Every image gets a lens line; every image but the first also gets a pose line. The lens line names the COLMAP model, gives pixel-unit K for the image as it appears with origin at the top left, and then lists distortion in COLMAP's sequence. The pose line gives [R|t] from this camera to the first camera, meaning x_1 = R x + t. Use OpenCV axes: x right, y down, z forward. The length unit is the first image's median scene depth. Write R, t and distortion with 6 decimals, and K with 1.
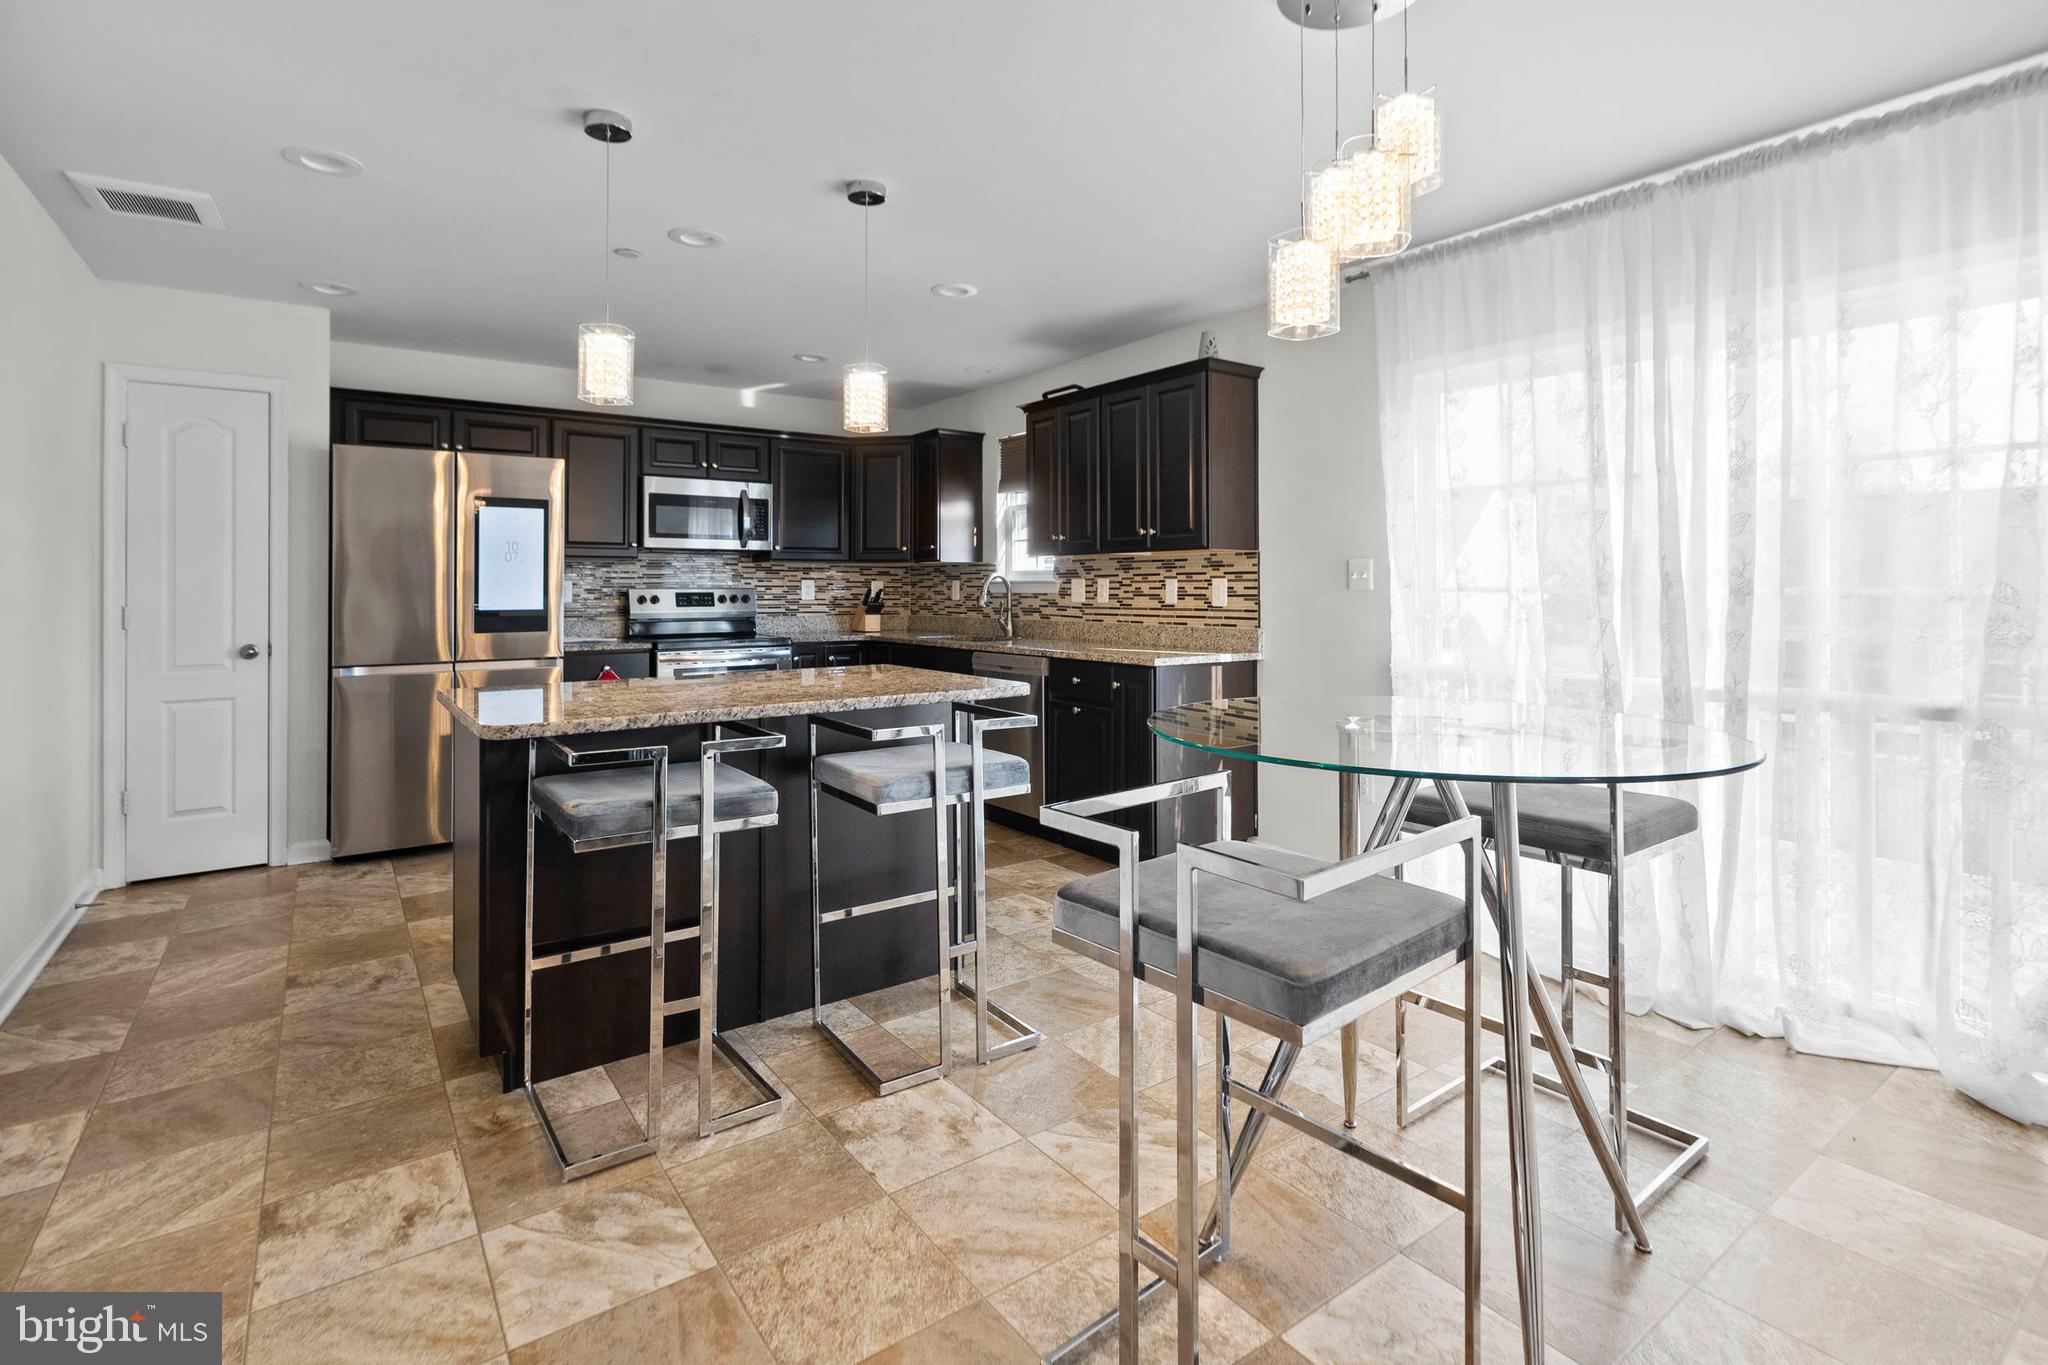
lens RADIAL K [[979.9, 0, 976.0], [0, 979.9, 584.7], [0, 0, 1]] dist [-0.000358, 0.001338]
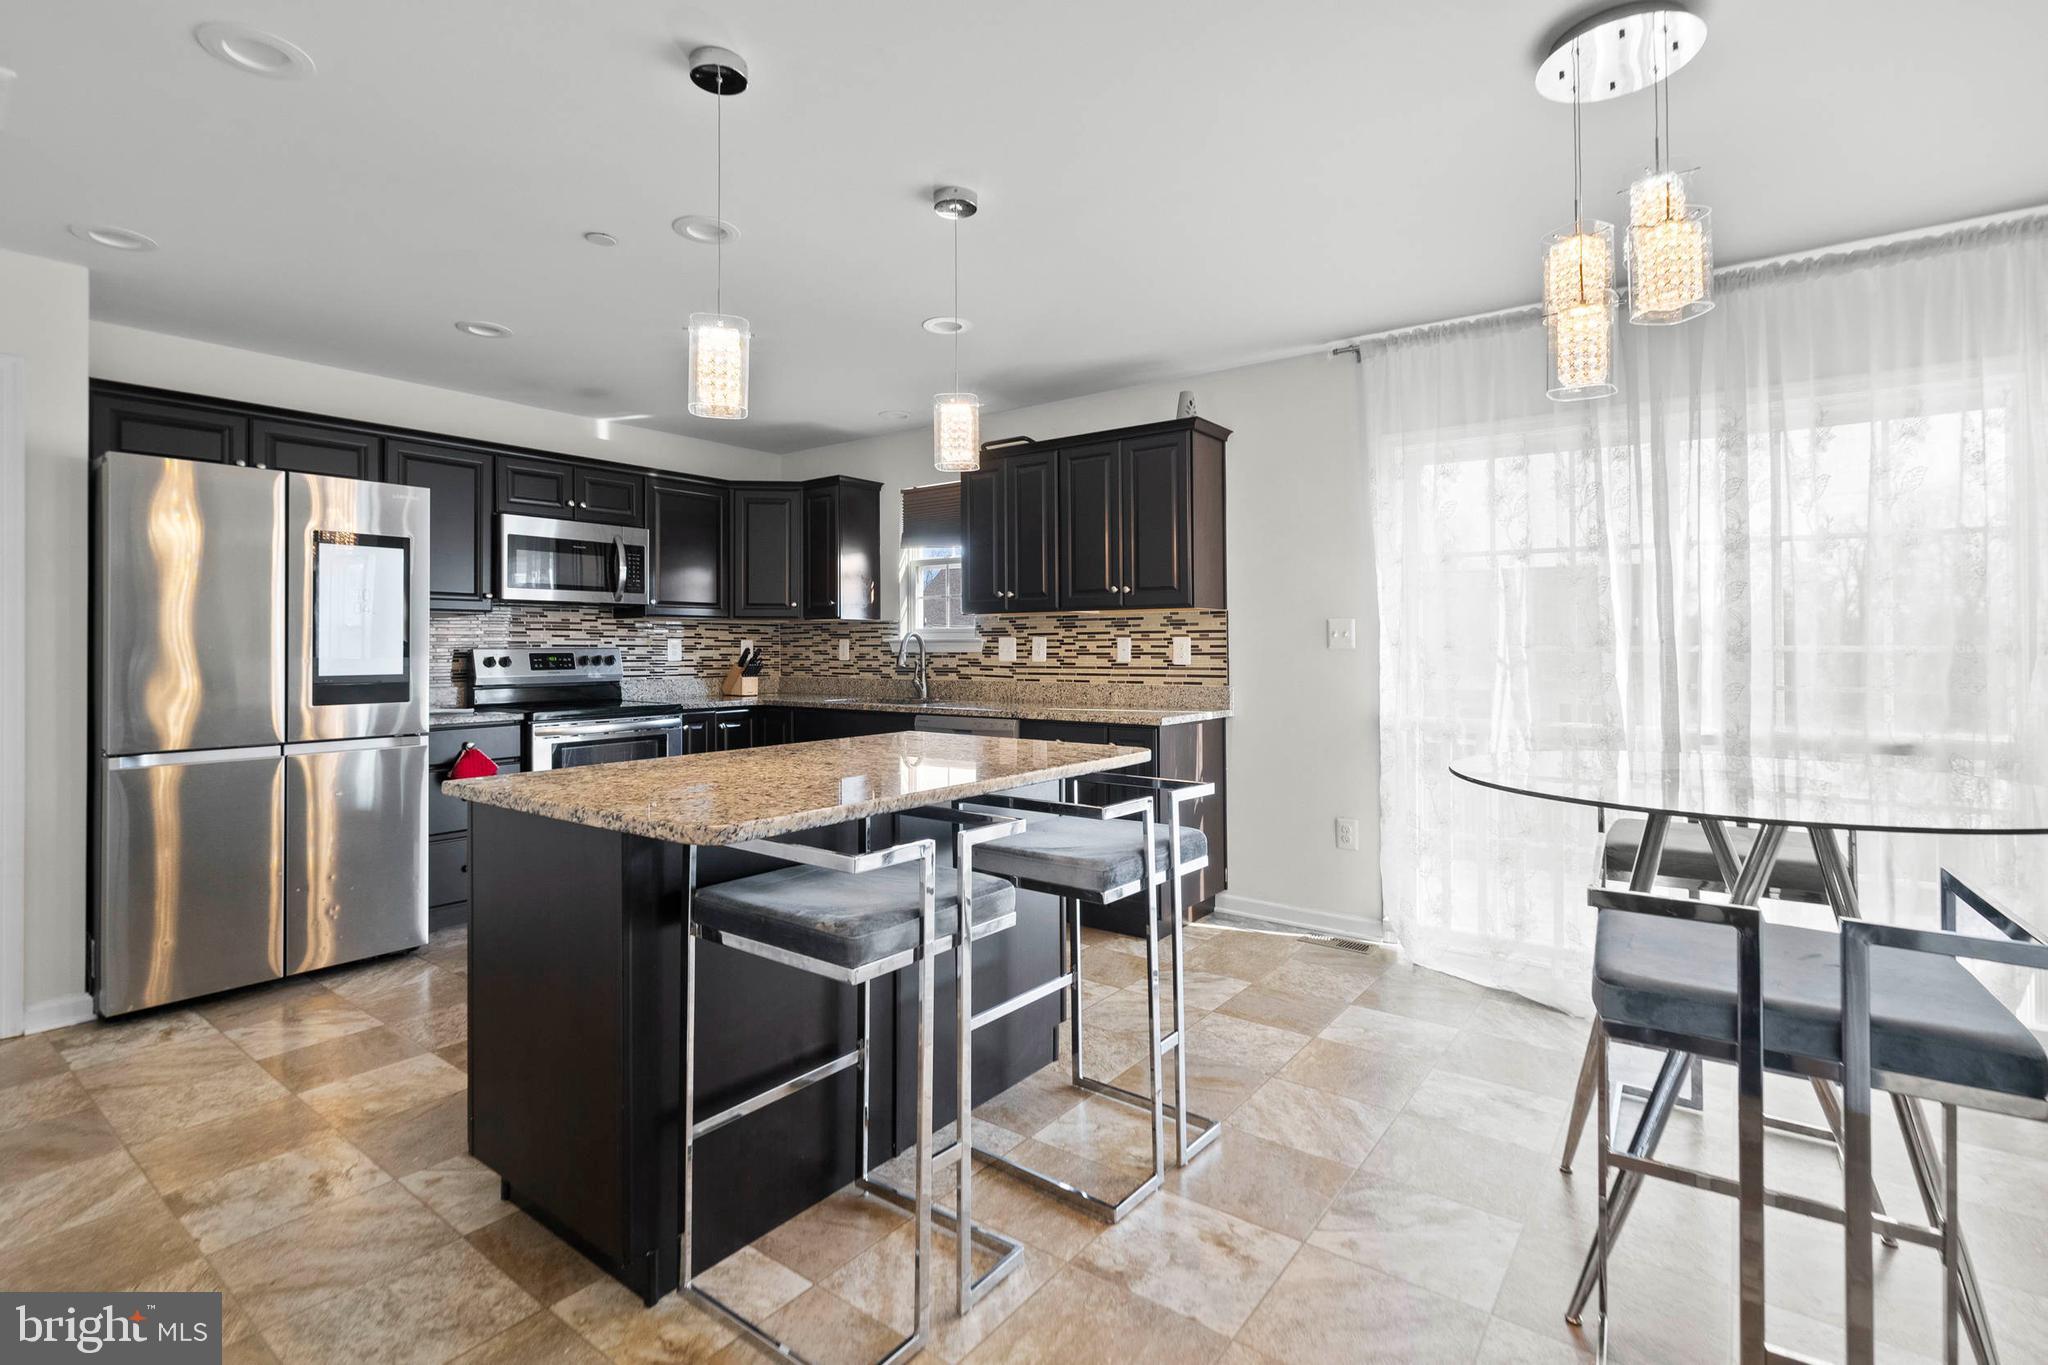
lens RADIAL K [[979.9, 0, 990.5], [0, 979.9, 636.0], [0, 0, 1]] dist [-0.000358, 0.001338]
pose [[0.952553, 0.002412, 0.304363, -0.230282], [0.000299, 0.999961, -0.008859, 0.001302], [-0.304373, 0.008530, 0.952515, 0.092833]]
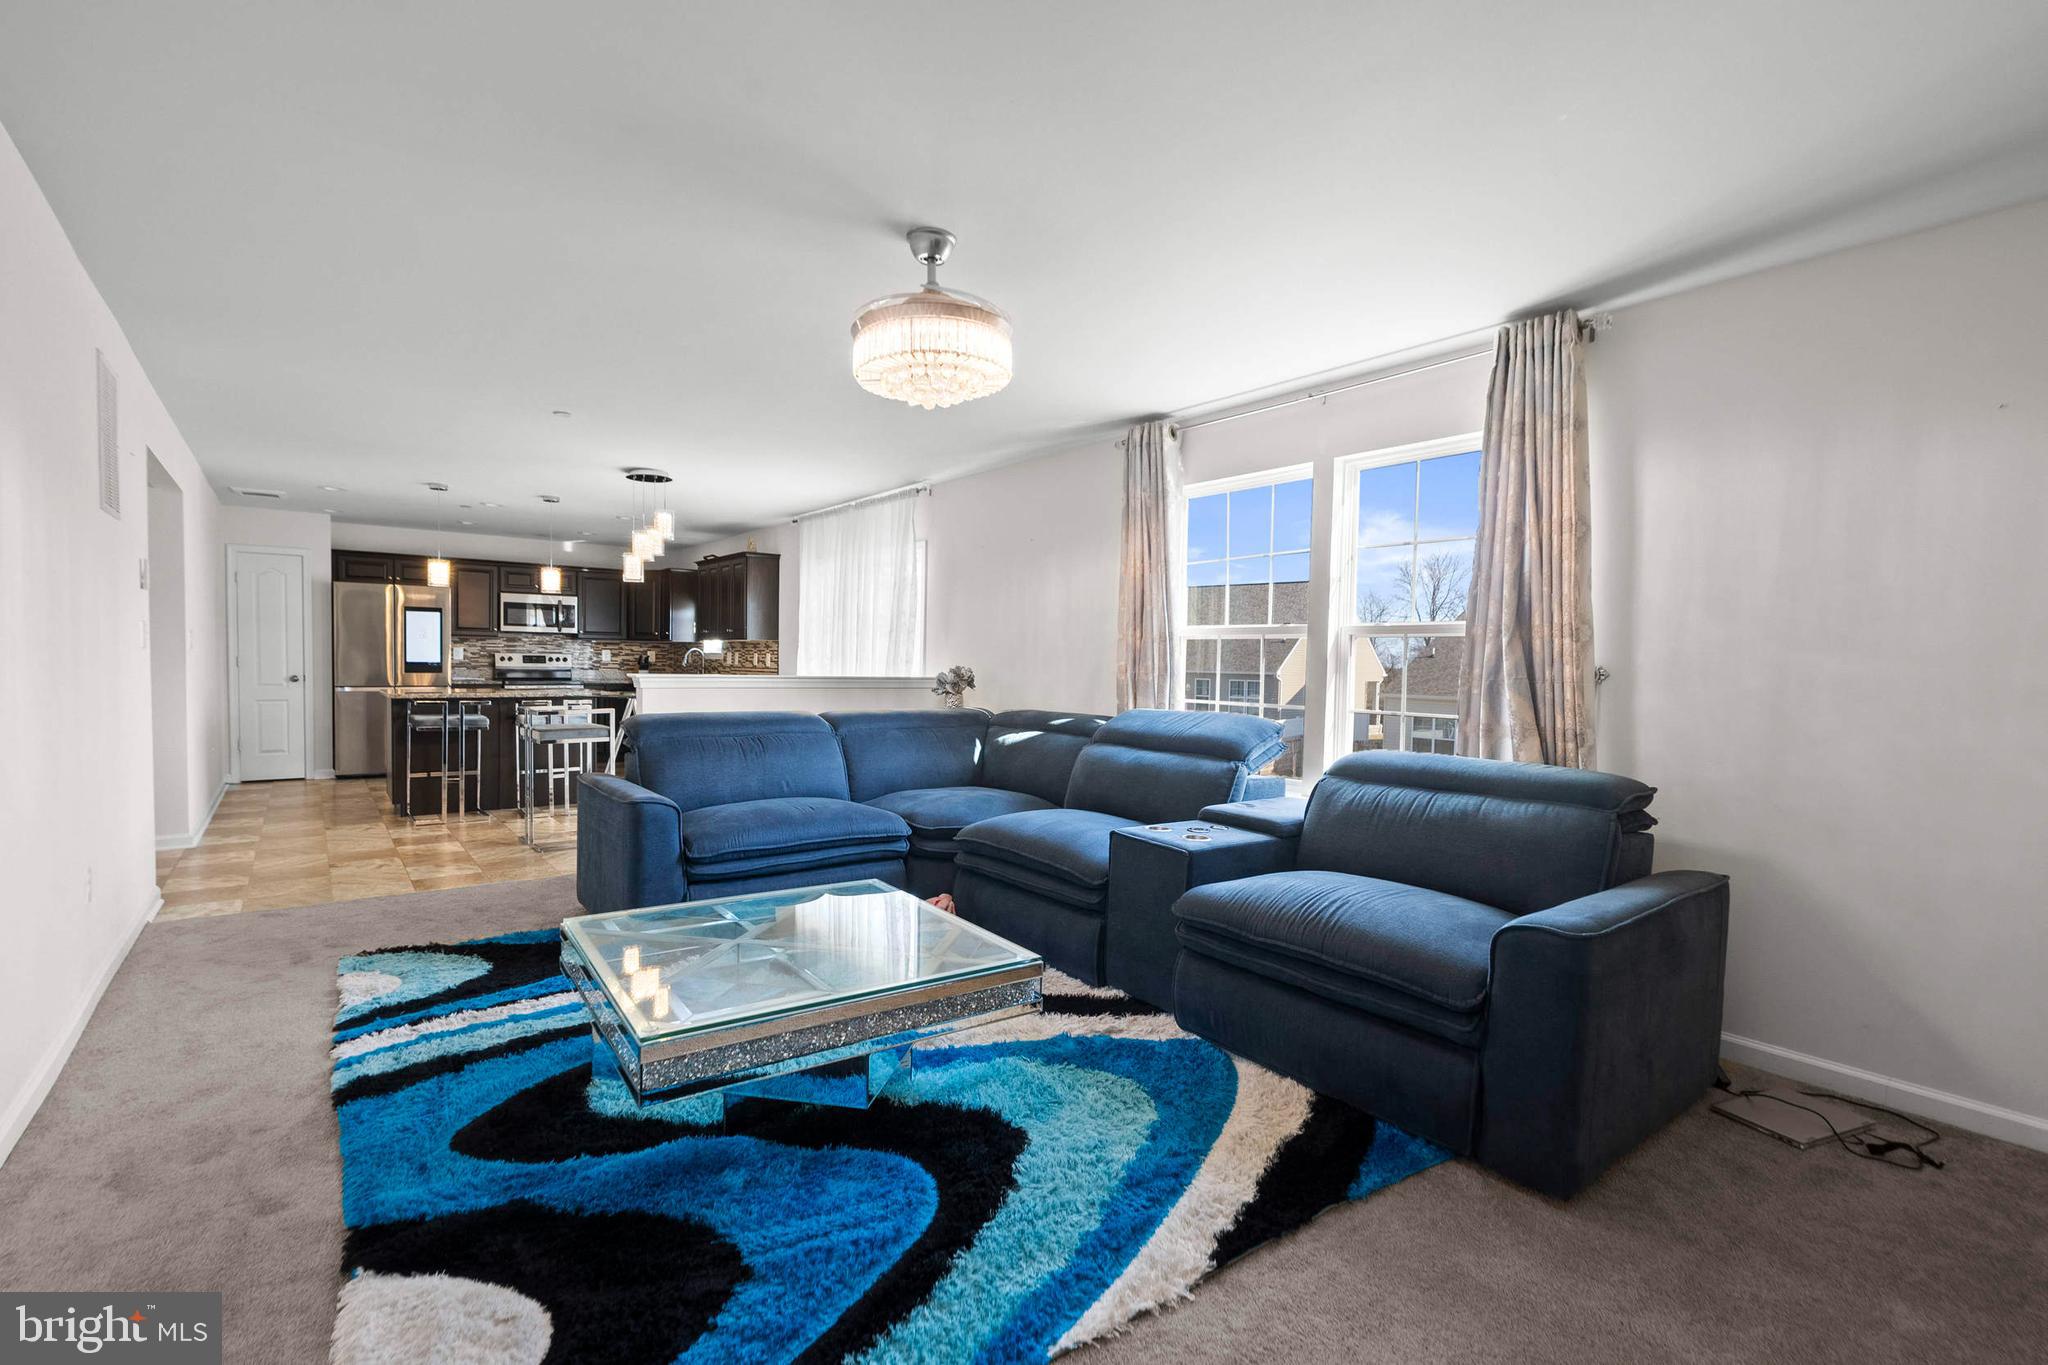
lens RADIAL K [[979.9, 0, 1012.1], [0, 979.9, 697.7], [0, 0, 1]] dist [-0.000358, 0.001338]
pose [[0.998991, 0.014372, 0.042555, 0.663105], [-0.016077, 0.999070, 0.040020, -0.000827], [-0.041940, -0.040664, 0.998292, -1.089491]]
